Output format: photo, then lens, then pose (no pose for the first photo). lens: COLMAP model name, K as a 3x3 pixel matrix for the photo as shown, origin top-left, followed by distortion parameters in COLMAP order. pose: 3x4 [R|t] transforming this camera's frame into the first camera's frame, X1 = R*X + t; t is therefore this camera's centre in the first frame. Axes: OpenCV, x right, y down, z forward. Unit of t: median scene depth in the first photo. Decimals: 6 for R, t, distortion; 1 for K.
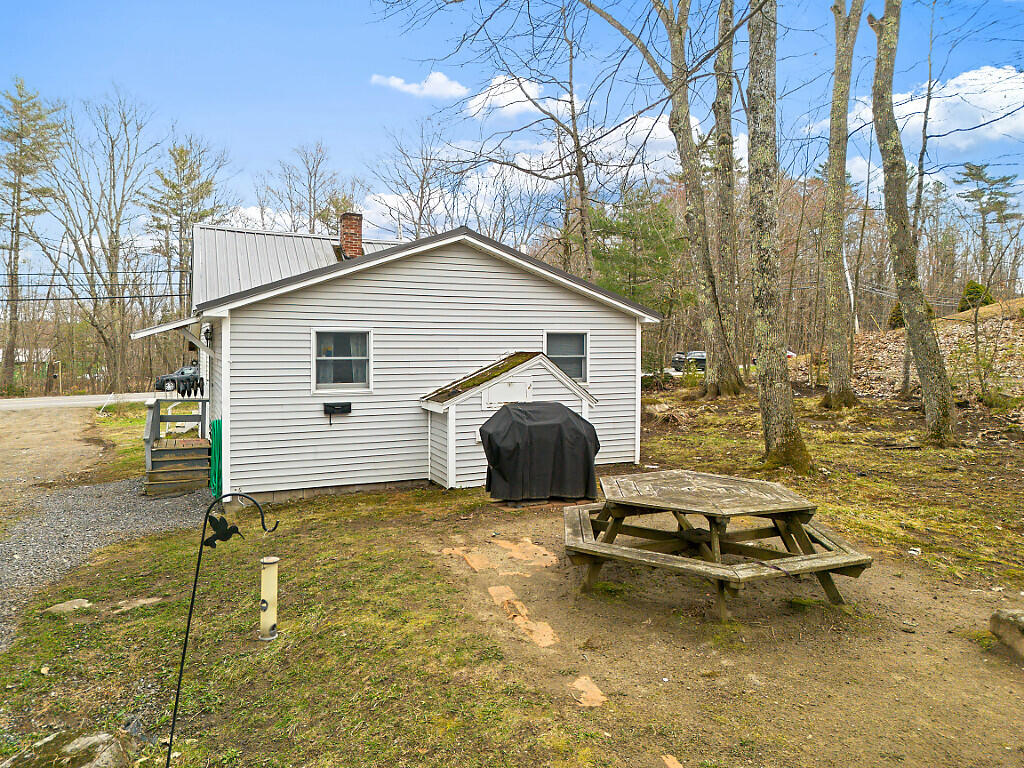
lens RADIAL K [[713.3, 0, 511.4], [0, 713.3, 383.8], [0, 0, 1]] dist [0.057104, -0.050396]
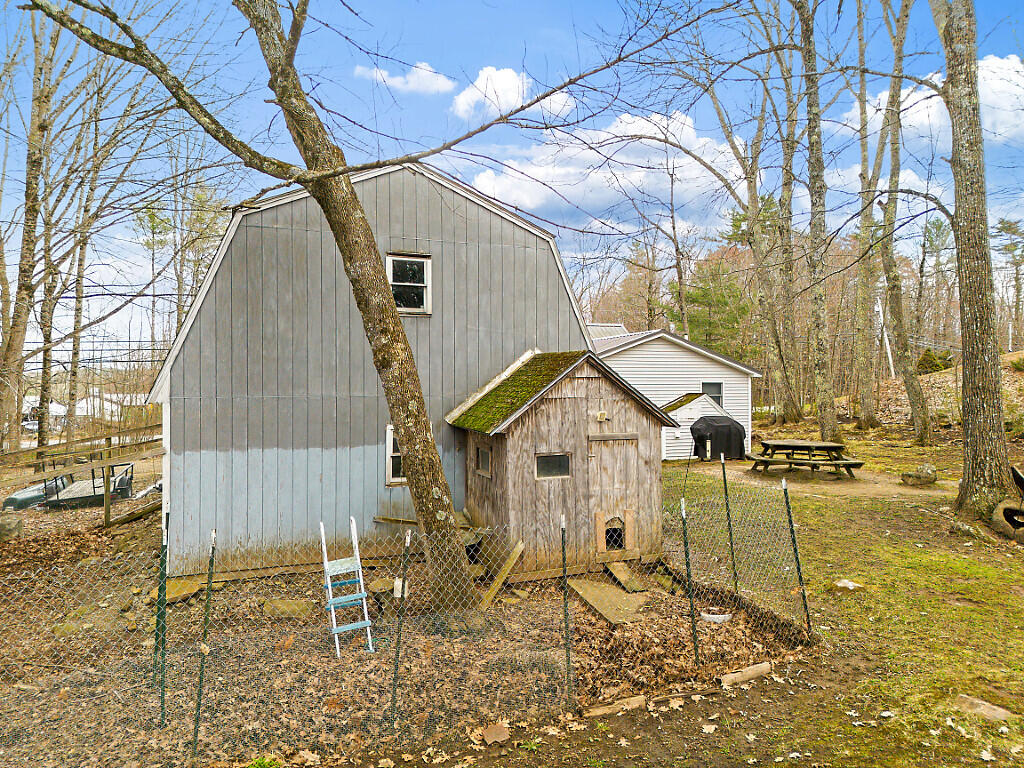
lens RADIAL K [[713.3, 0, 508.7], [0, 713.3, 405.5], [0, 0, 1]] dist [0.057104, -0.050396]
pose [[0.998562, 0.000307, -0.053608, -0.262321], [-0.001916, 0.999549, -0.029957, 0.034169], [0.053574, 0.030017, 0.998113, -0.667537]]
